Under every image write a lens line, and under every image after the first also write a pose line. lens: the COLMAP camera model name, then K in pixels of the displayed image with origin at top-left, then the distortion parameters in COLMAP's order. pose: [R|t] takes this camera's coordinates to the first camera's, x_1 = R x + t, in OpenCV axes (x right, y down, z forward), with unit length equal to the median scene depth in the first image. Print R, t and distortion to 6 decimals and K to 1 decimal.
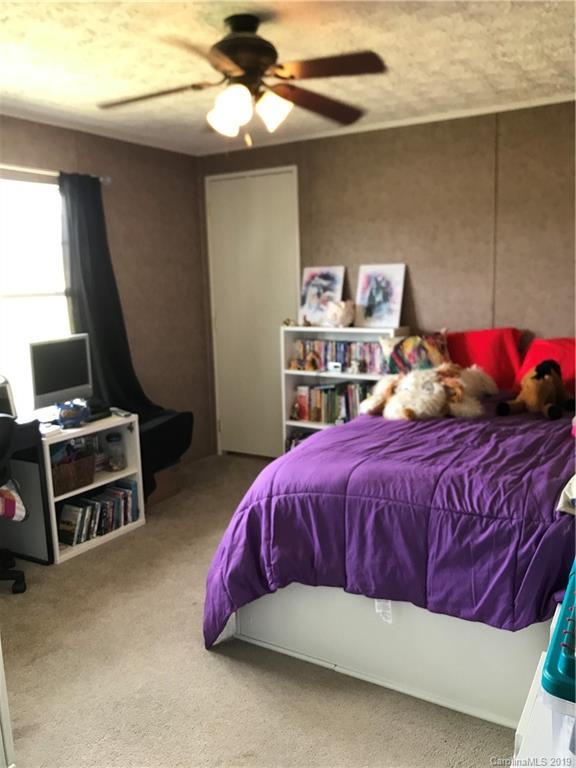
lens RADIAL K [[629.6, 0, 287.8], [0, 629.6, 384.8], [0, 0, 1]] dist [-0.007862, -0.006016]
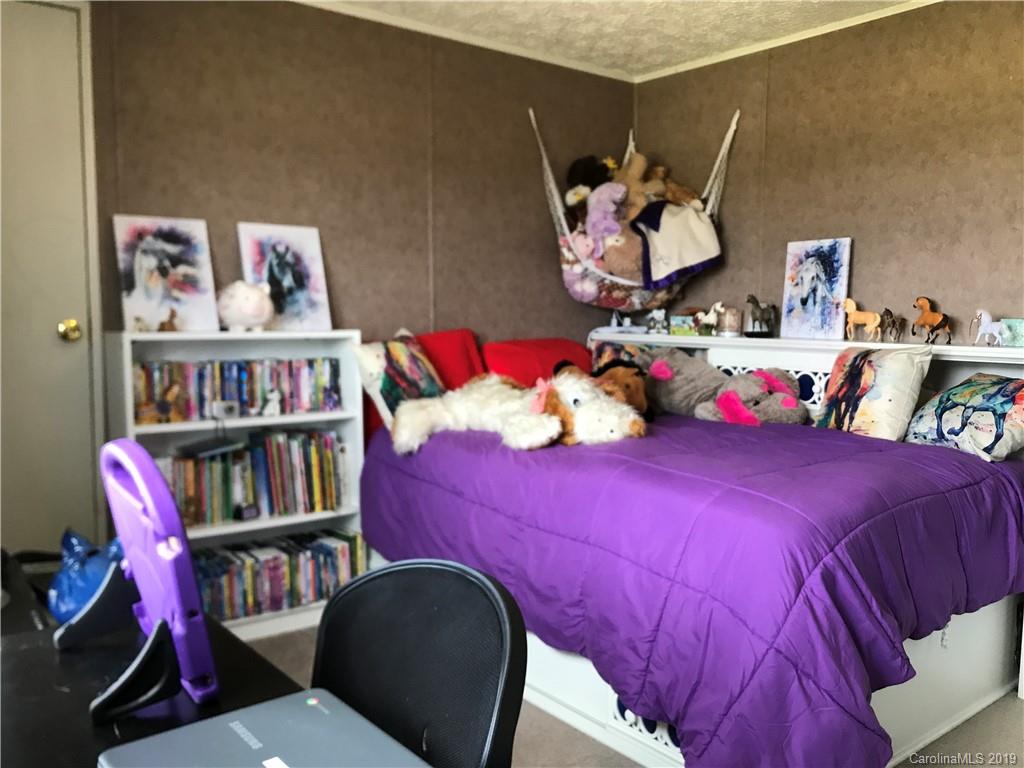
lens RADIAL K [[839.4, 0, 511.8], [0, 839.4, 384.3], [0, 0, 1]] dist [-0.007862, -0.006016]
pose [[0.351256, -0.045453, 0.935175, -0.500096], [0.145726, 0.989303, -0.006652, -0.009920], [-0.924869, 0.138616, 0.354123, 0.545411]]
